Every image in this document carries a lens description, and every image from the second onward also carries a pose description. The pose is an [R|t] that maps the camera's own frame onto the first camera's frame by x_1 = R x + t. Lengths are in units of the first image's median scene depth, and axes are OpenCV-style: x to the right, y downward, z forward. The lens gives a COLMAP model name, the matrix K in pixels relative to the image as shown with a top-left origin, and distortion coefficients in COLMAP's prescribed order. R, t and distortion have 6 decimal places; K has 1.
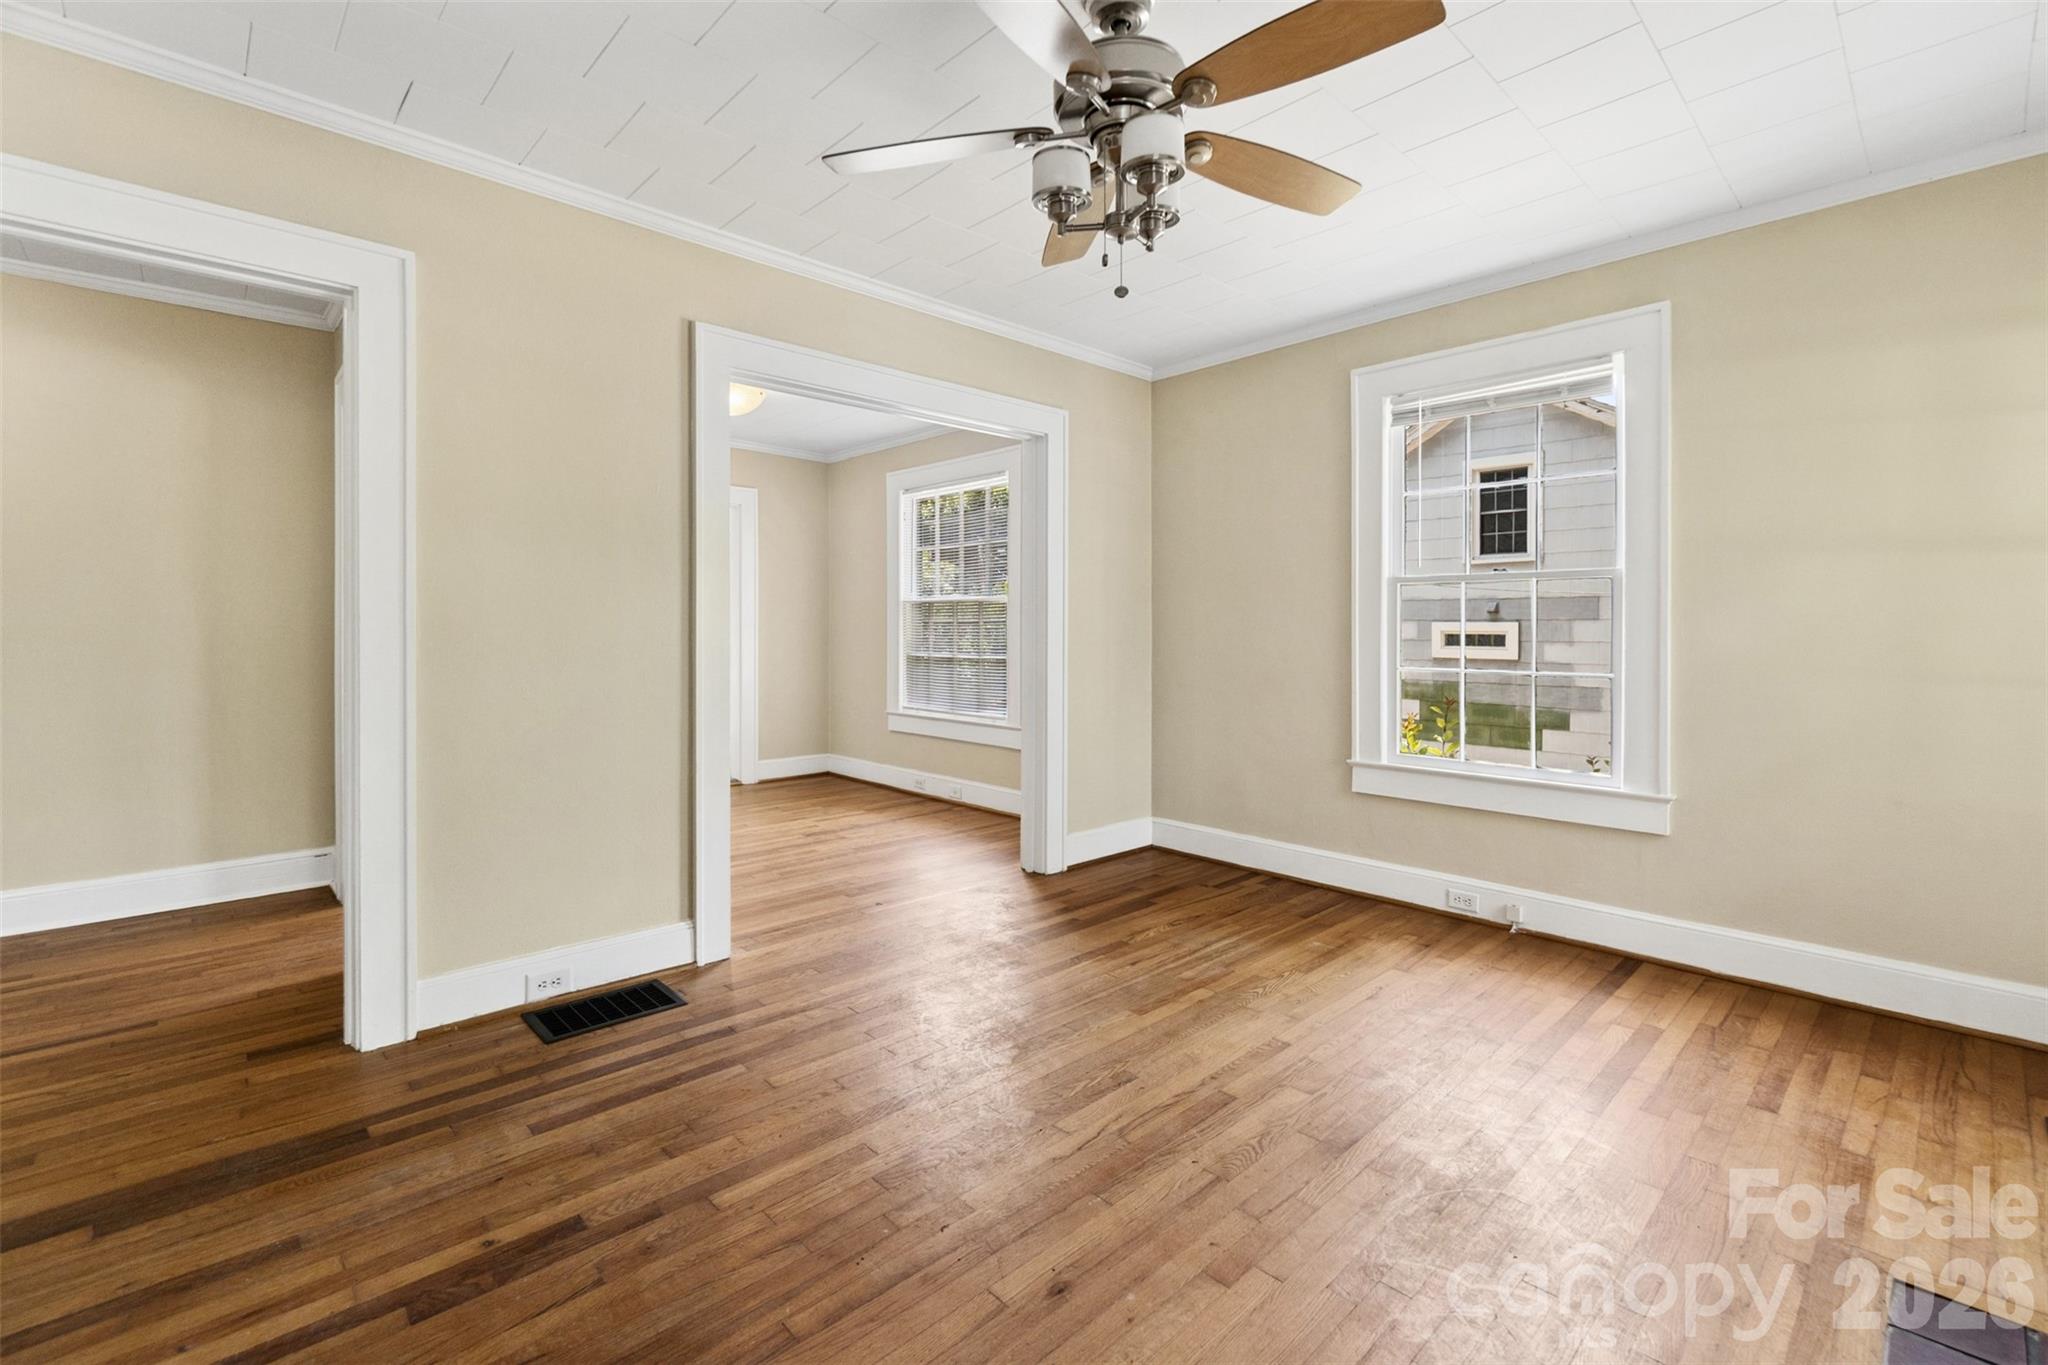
lens RADIAL K [[895.5, 0, 1017.1], [0, 895.5, 638.5], [0, 0, 1]] dist [-0.009237, 0.000670]
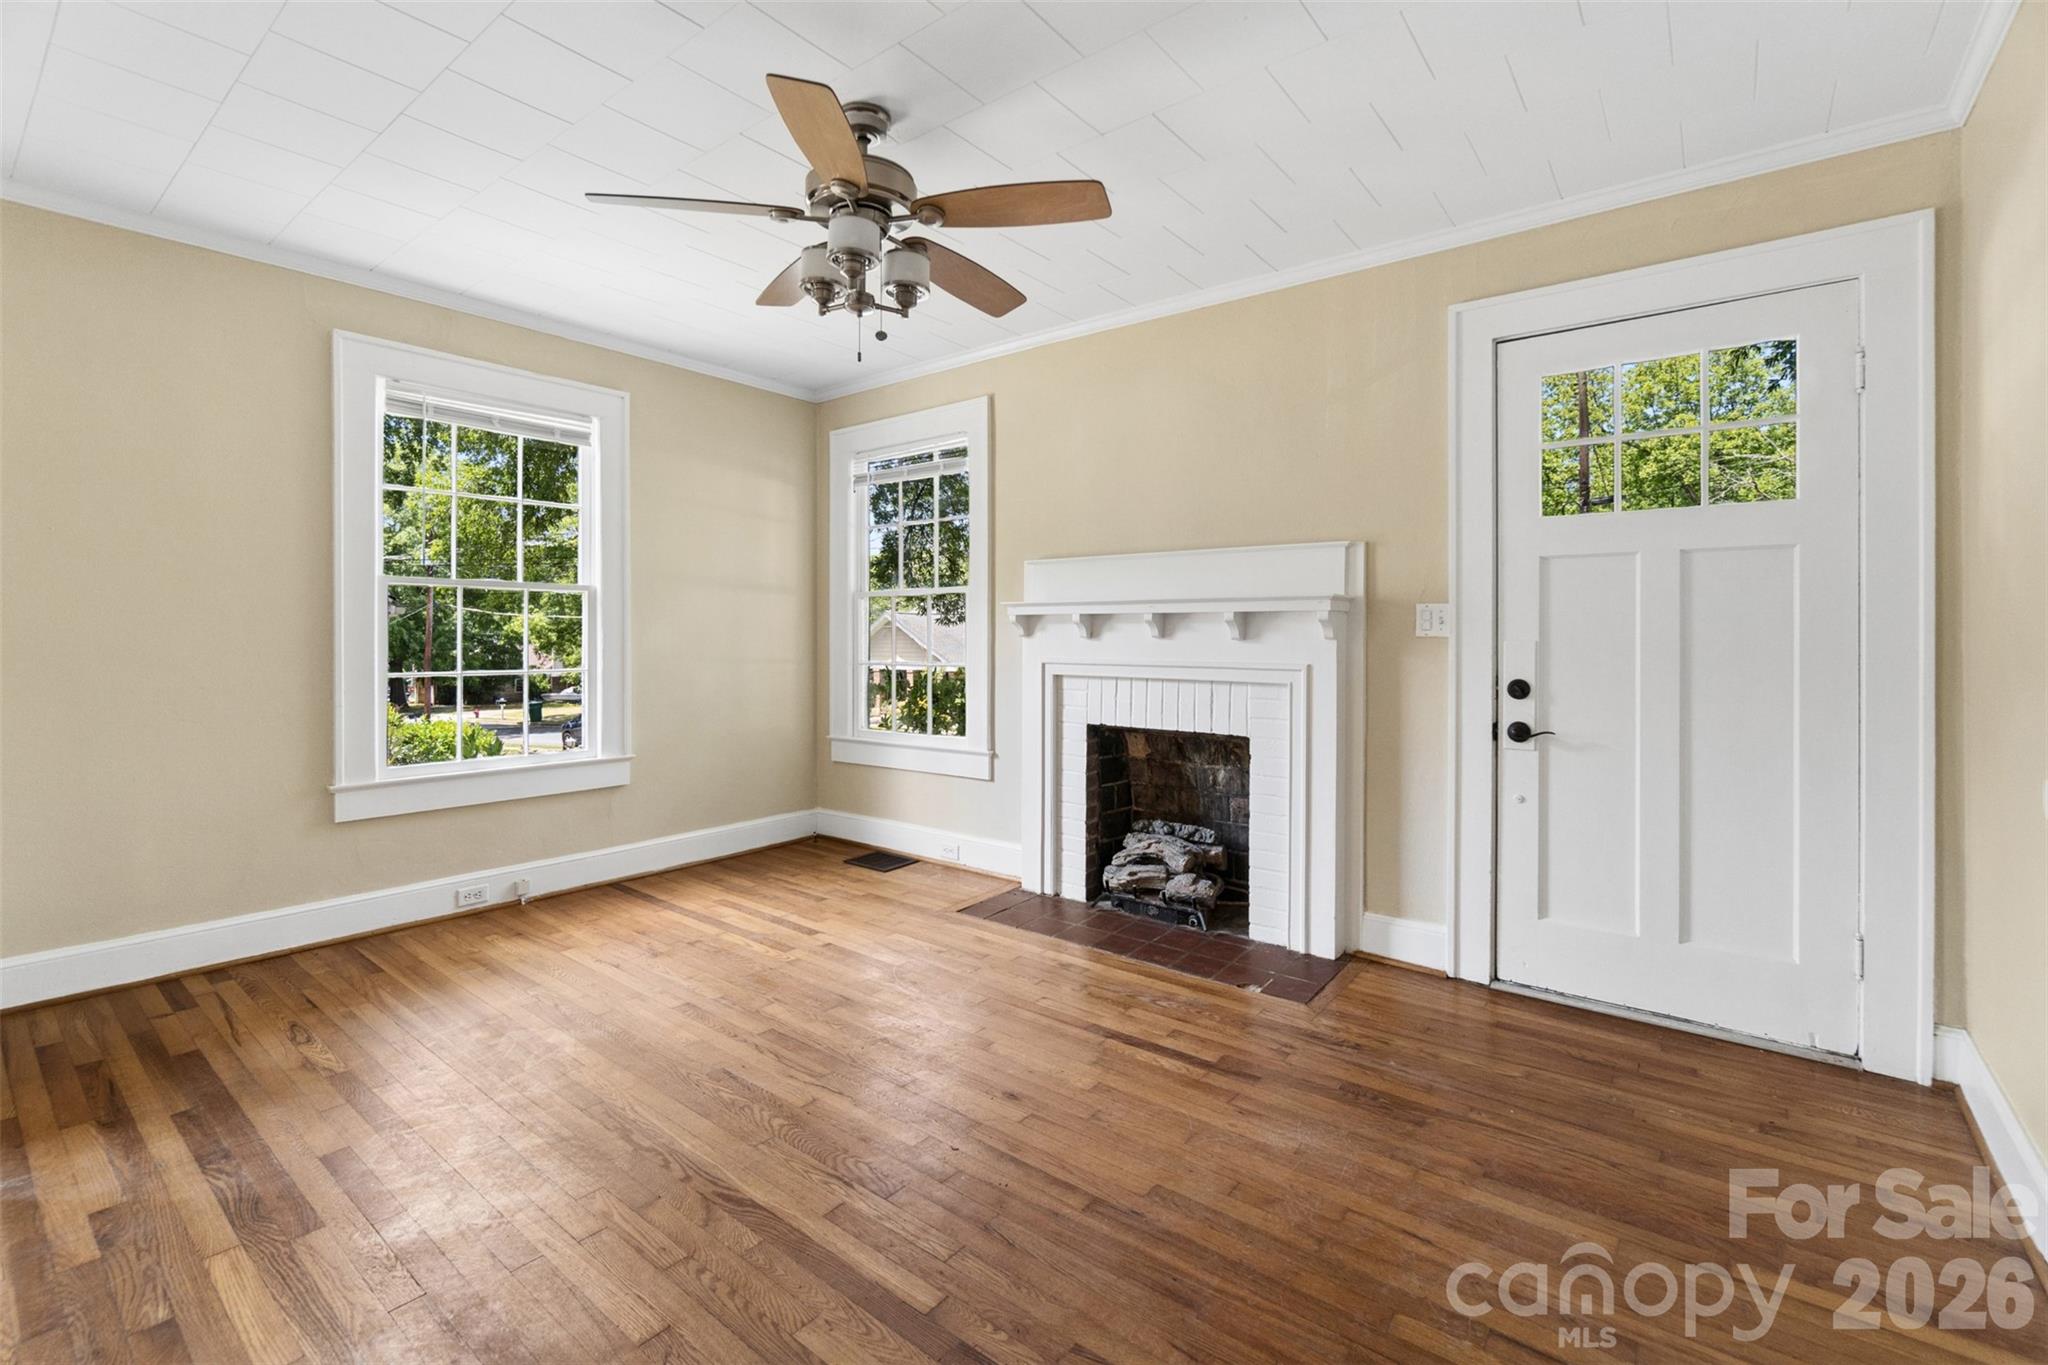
lens RADIAL K [[895.5, 0, 1005.6], [0, 895.5, 633.6], [0, 0, 1]] dist [-0.009237, 0.000670]
pose [[-0.139078, -0.001754, 0.990280, -0.712345], [0.004900, 0.999985, 0.002459, -0.010371], [-0.990269, 0.005194, -0.139067, 0.622201]]
